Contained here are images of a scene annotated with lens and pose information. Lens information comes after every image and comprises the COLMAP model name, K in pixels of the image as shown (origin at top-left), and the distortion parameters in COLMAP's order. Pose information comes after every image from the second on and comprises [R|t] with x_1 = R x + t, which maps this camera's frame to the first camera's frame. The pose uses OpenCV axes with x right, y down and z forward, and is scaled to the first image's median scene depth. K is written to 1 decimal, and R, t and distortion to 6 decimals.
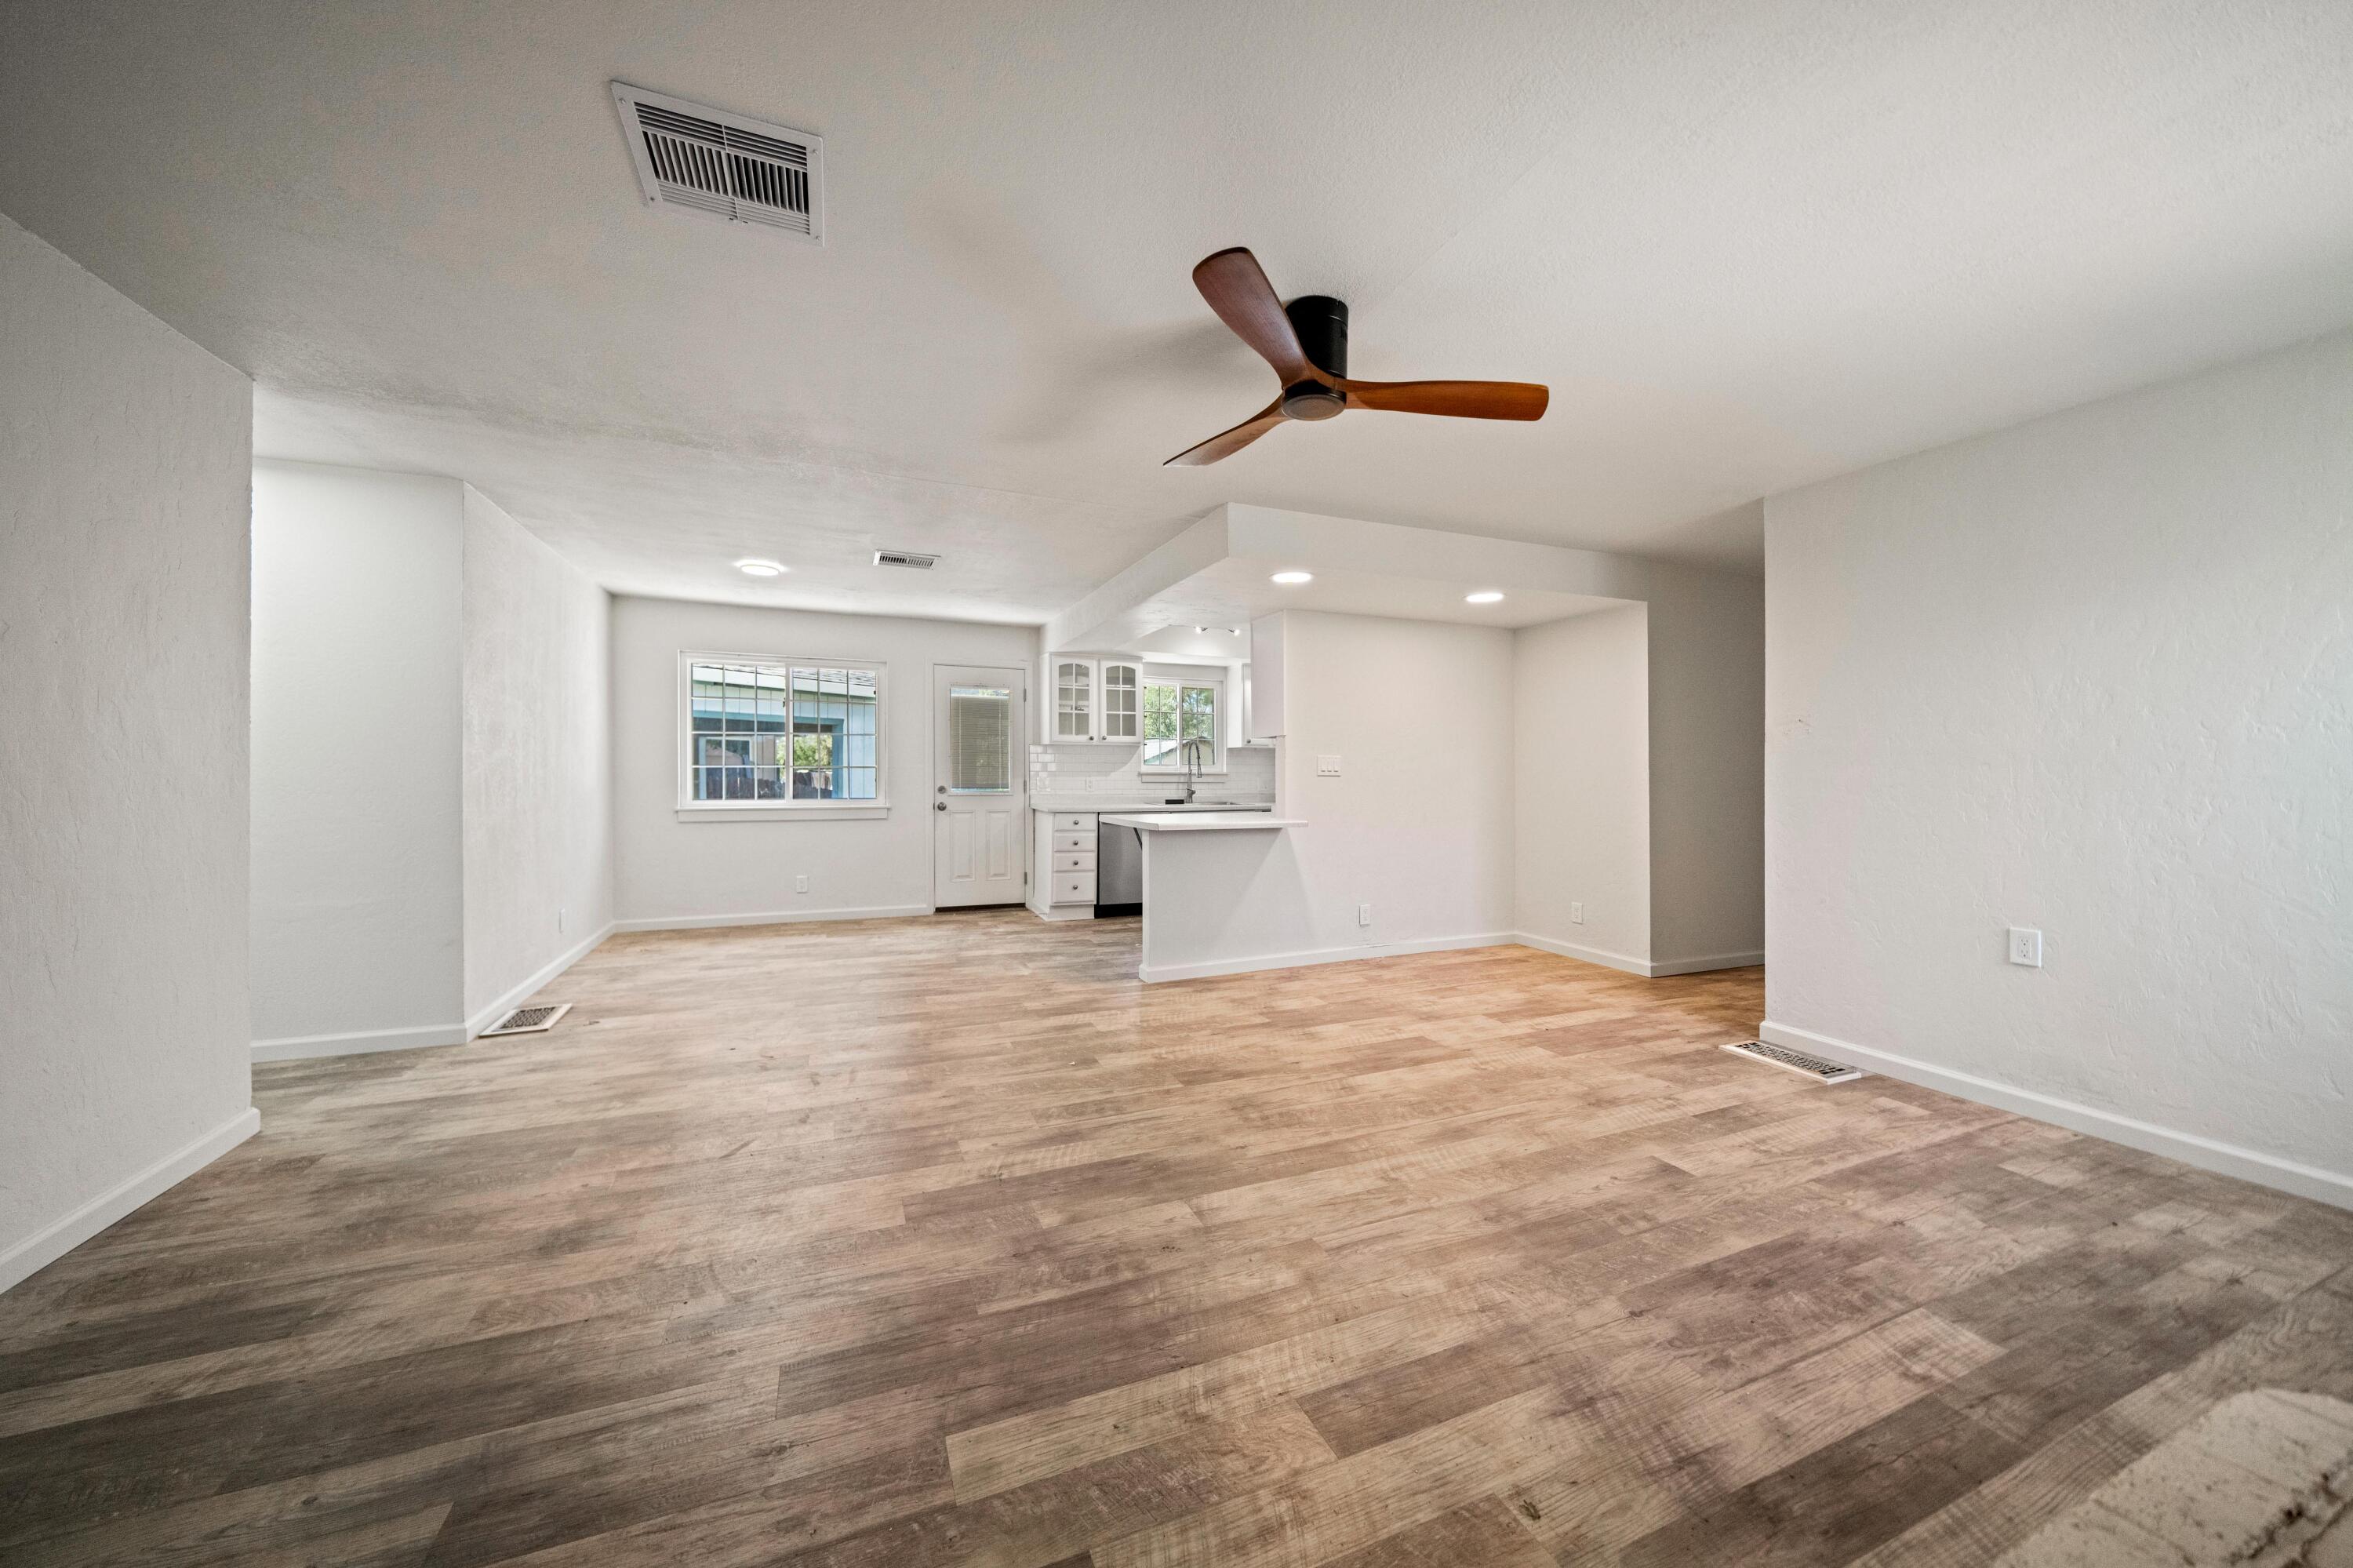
lens RADIAL K [[806.3, 0, 1166.8], [0, 806.3, 785.2], [0, 0, 1]] dist [-0.000021, 0.000088]
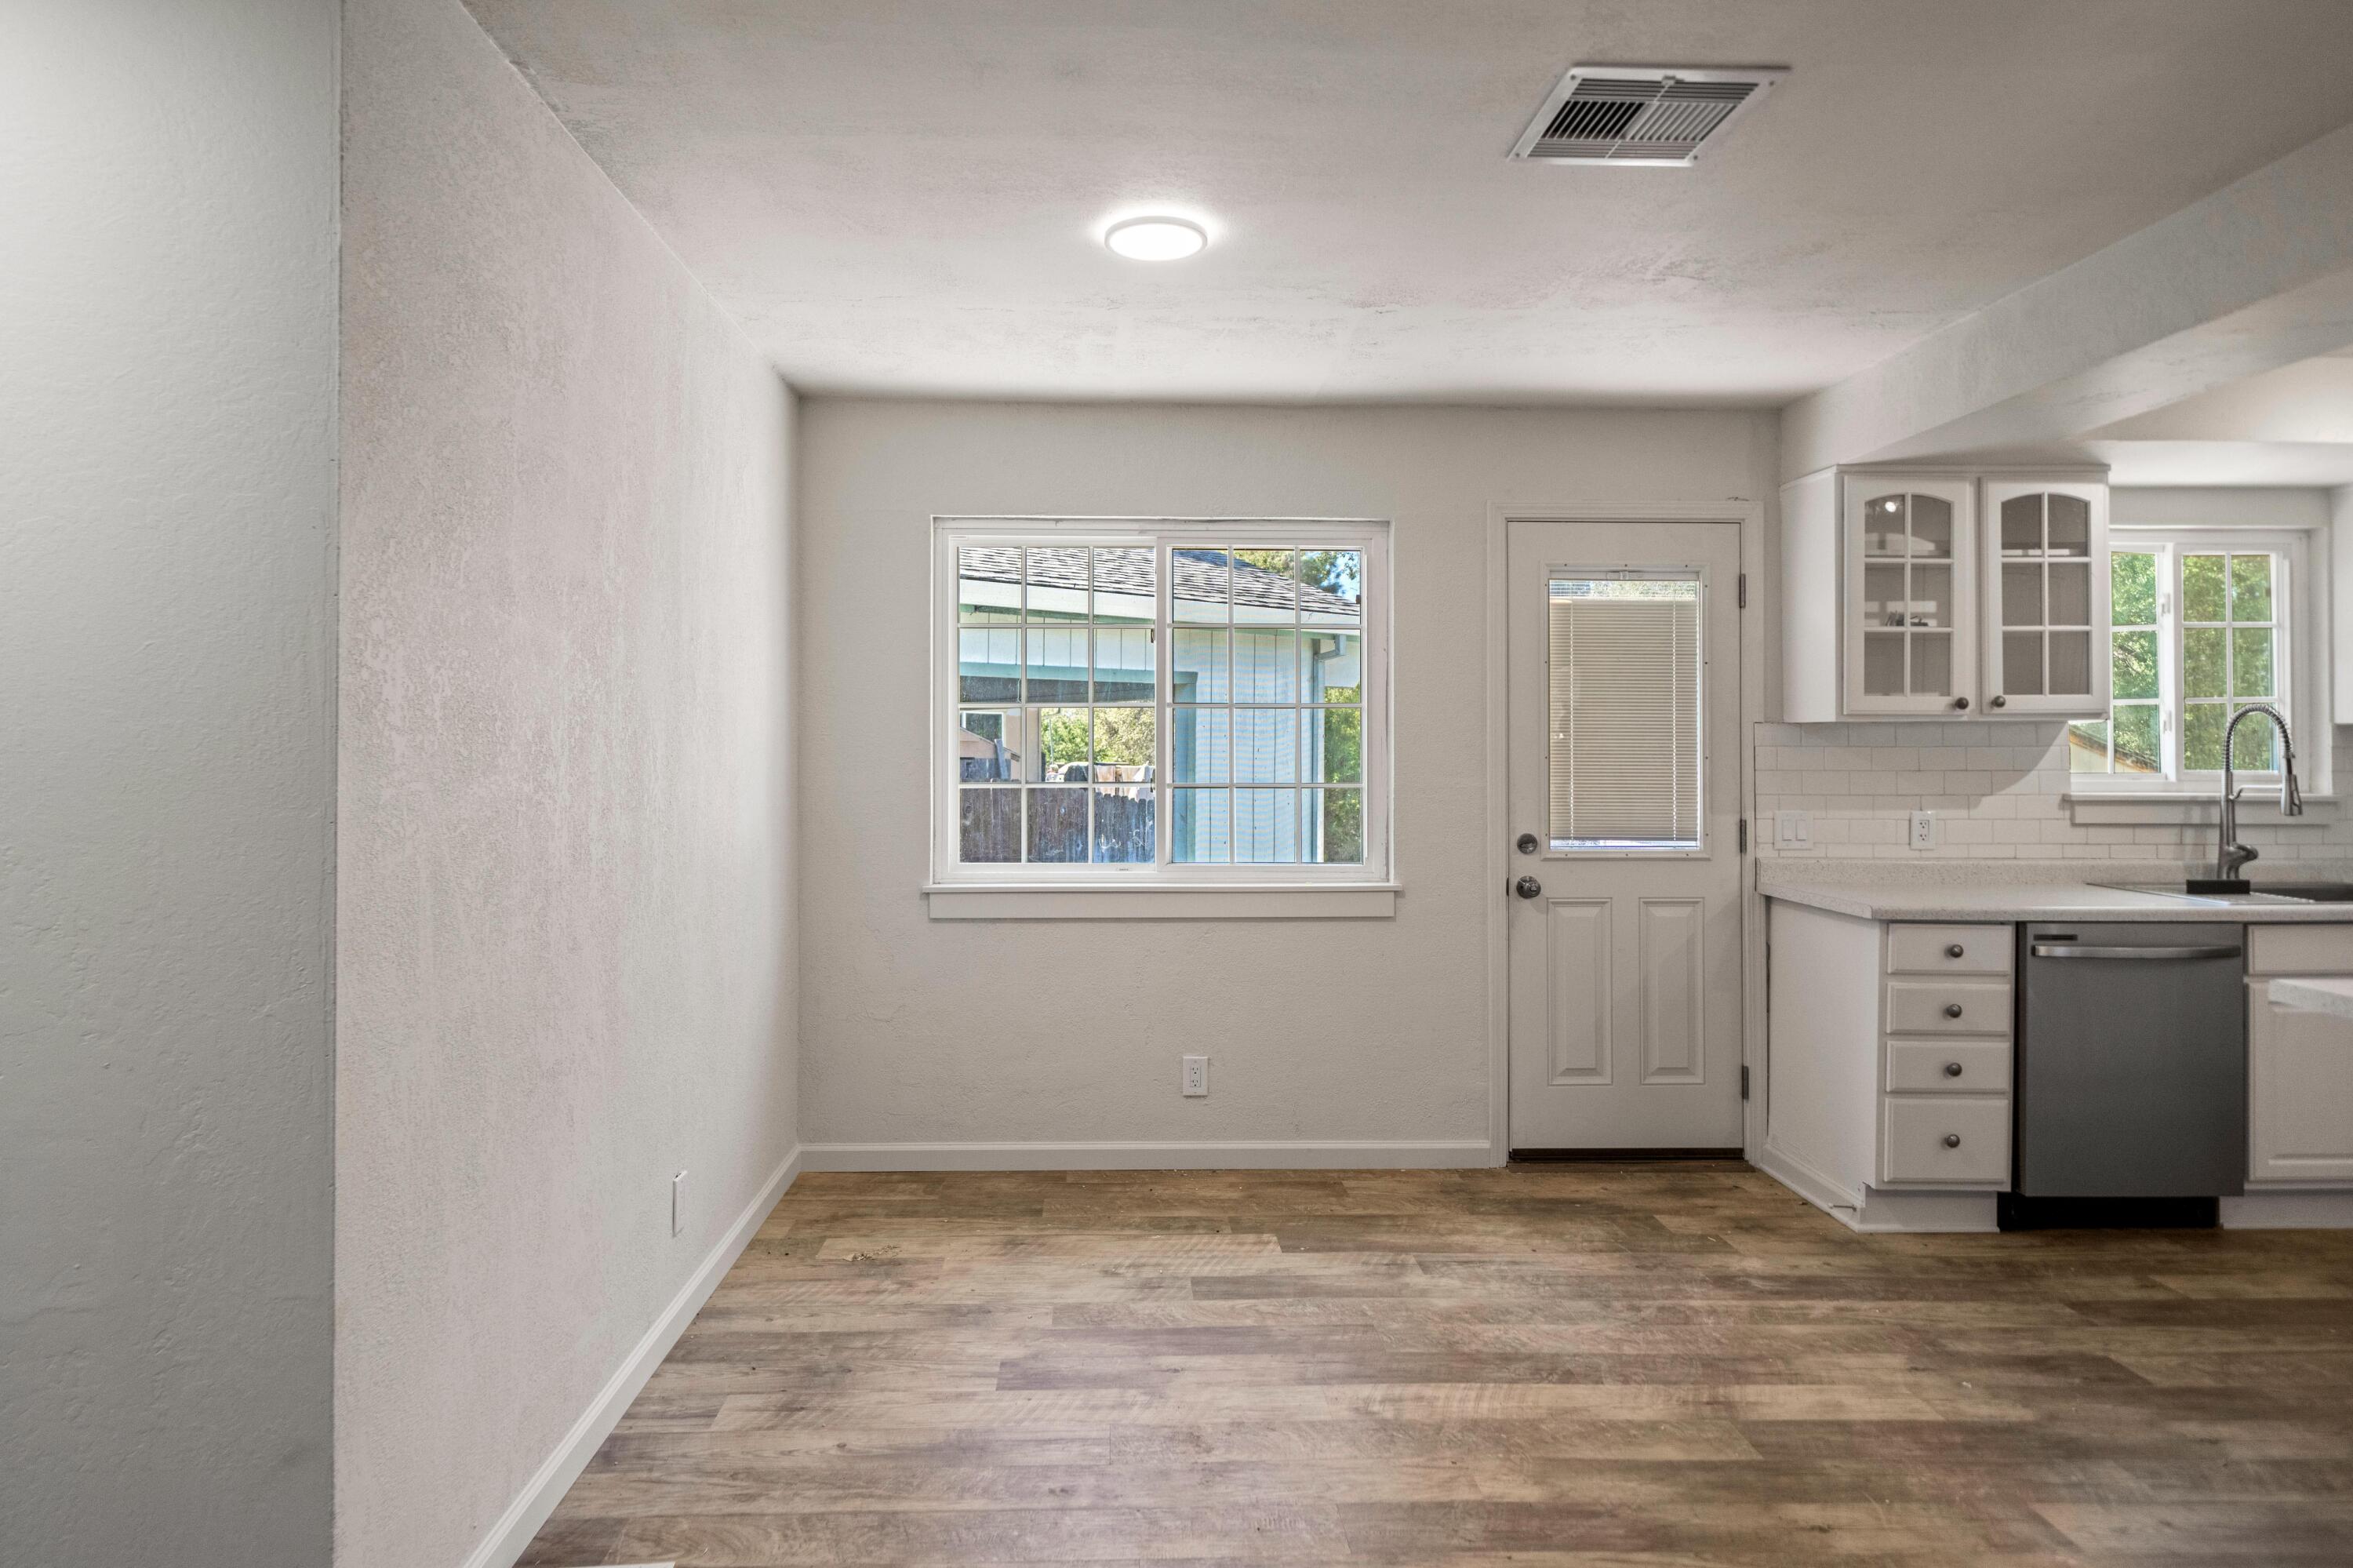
lens RADIAL K [[1288.7, 0, 1167.8], [0, 1288.7, 751.9], [0, 0, 1]] dist [0.004028, 0.000346]
pose [[0.941141, -0.006794, -0.337947, -0.231931], [-0.000104, 0.999792, -0.020390, -0.026156], [0.338016, 0.019225, 0.940944, 0.358476]]
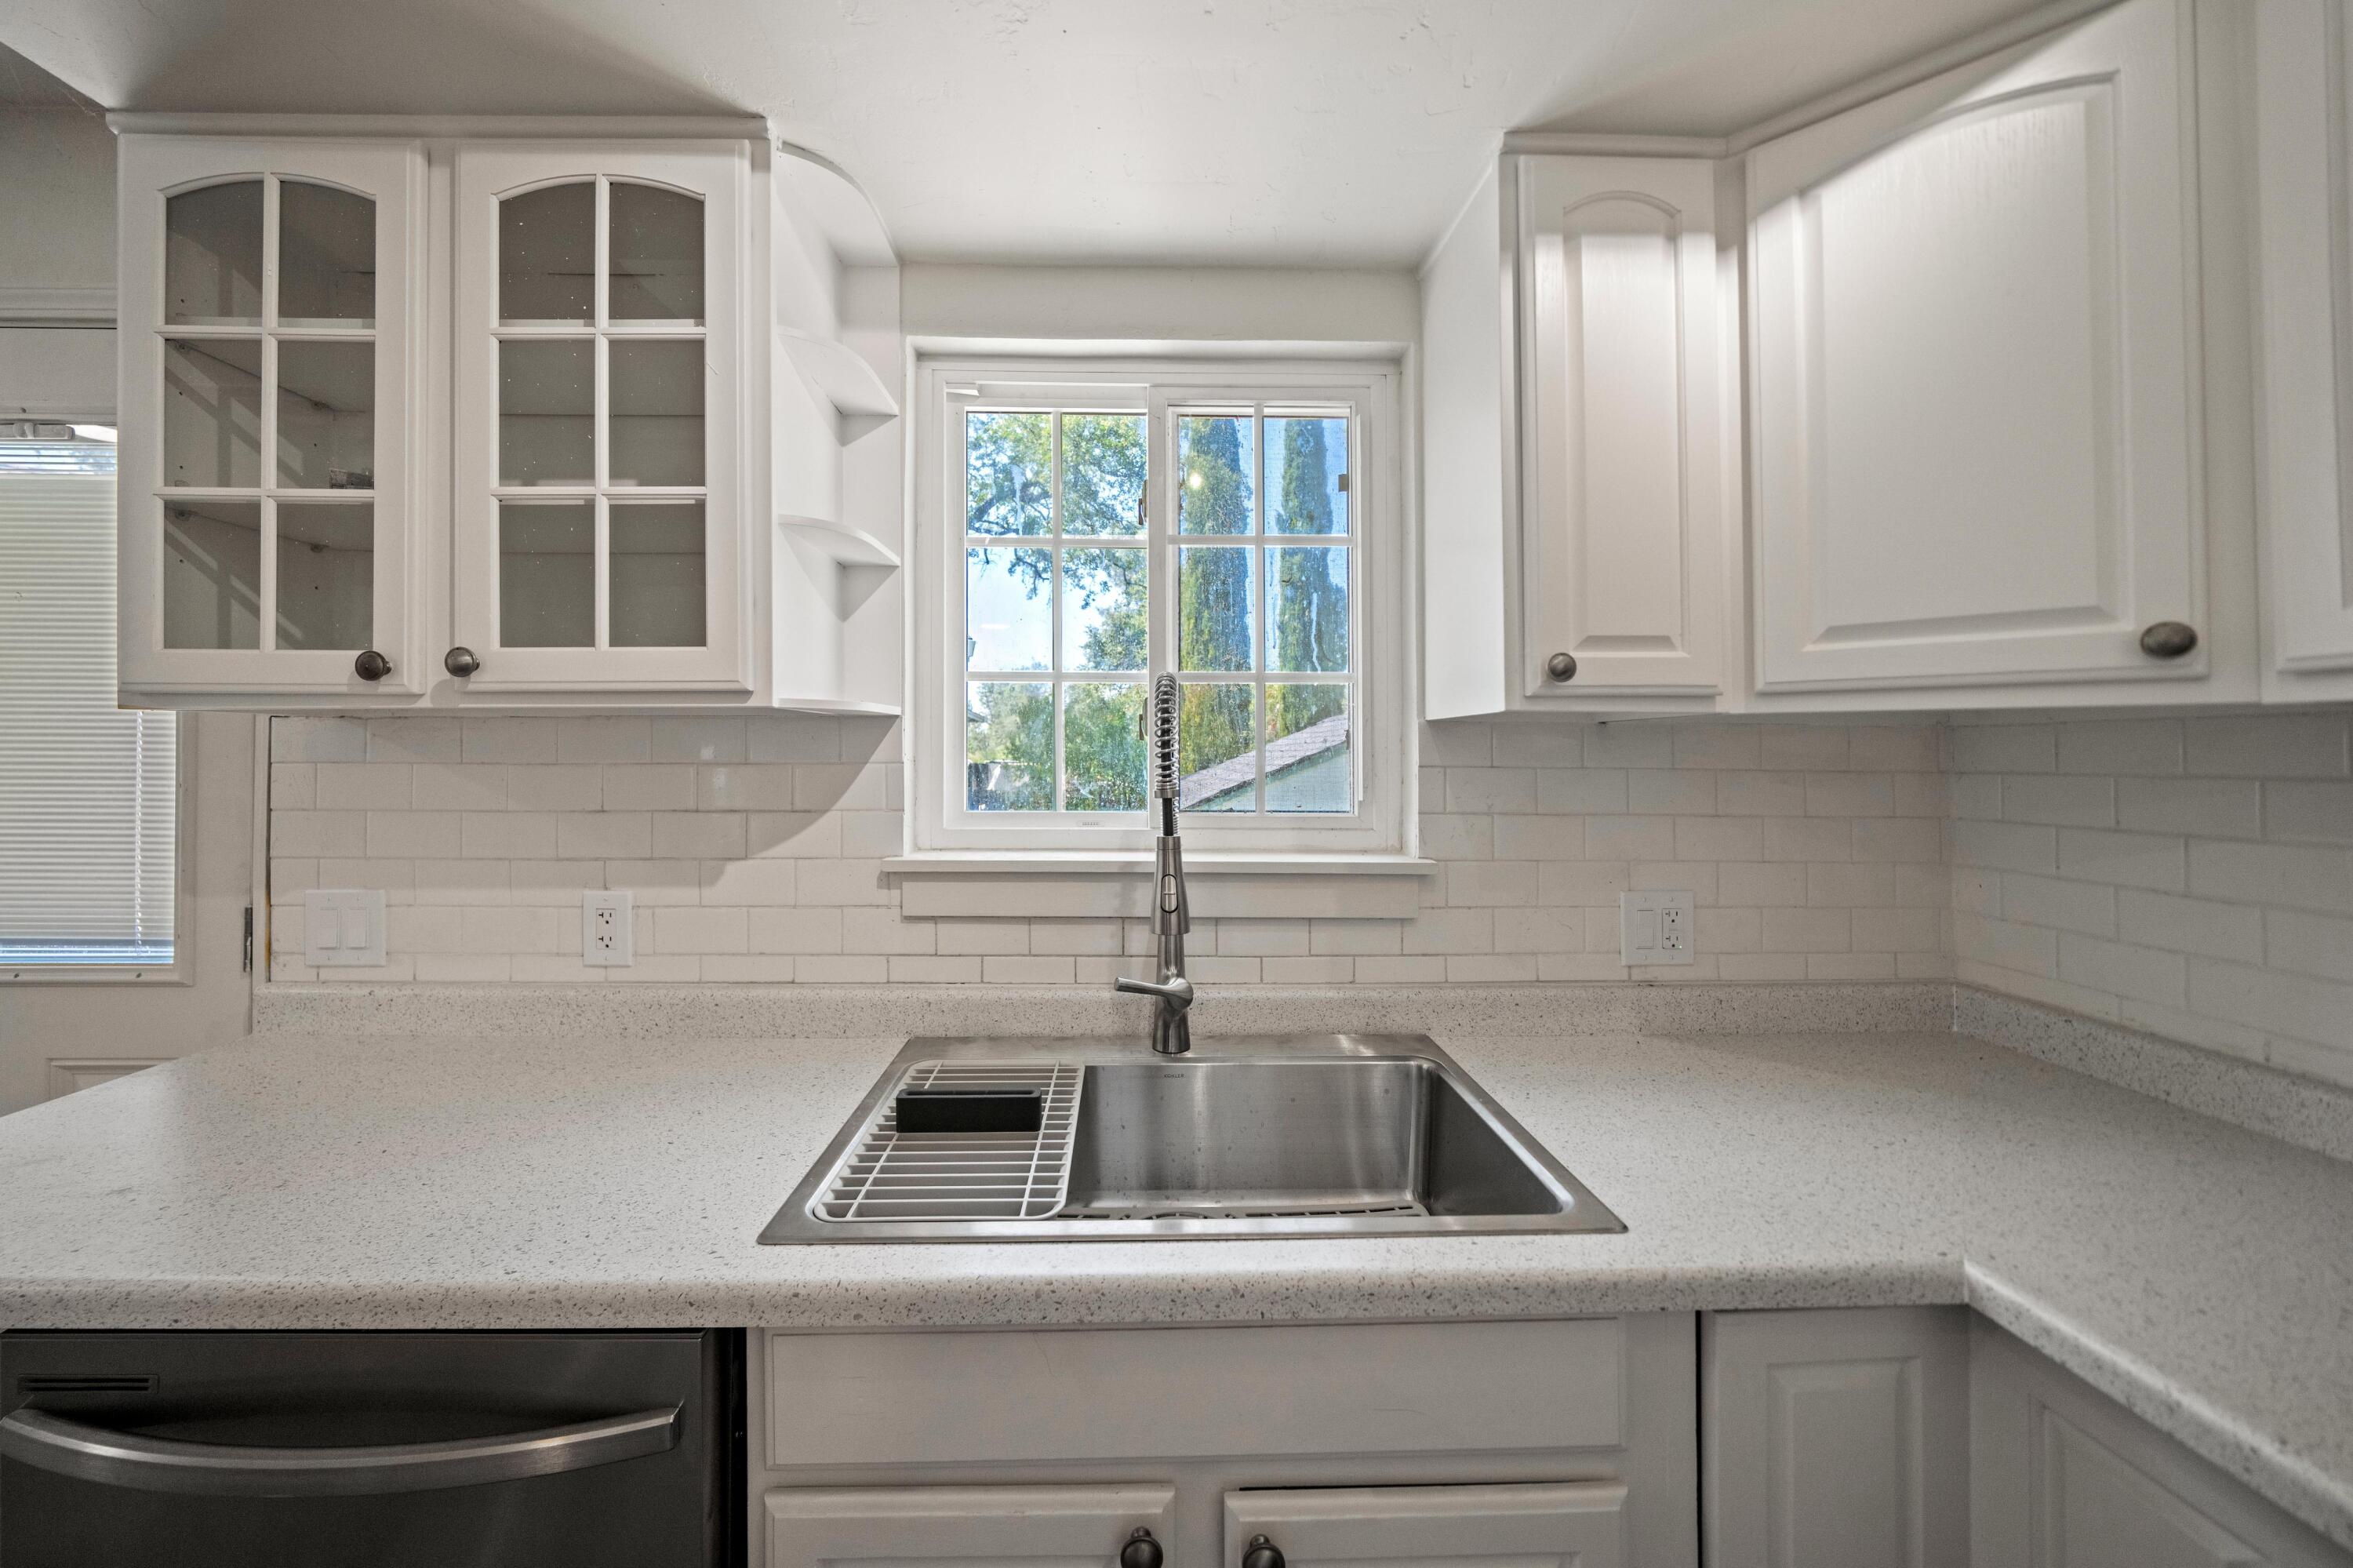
lens RADIAL K [[809.7, 0, 1147.4], [0, 809.7, 752.4], [0, 0, 1]] dist [0.000601, 0.000099]
pose [[0.934663, -0.007212, -0.355462, 0.093235], [-0.000782, 0.999750, -0.022341, -0.040017], [0.355535, 0.021160, 0.934424, 0.922356]]
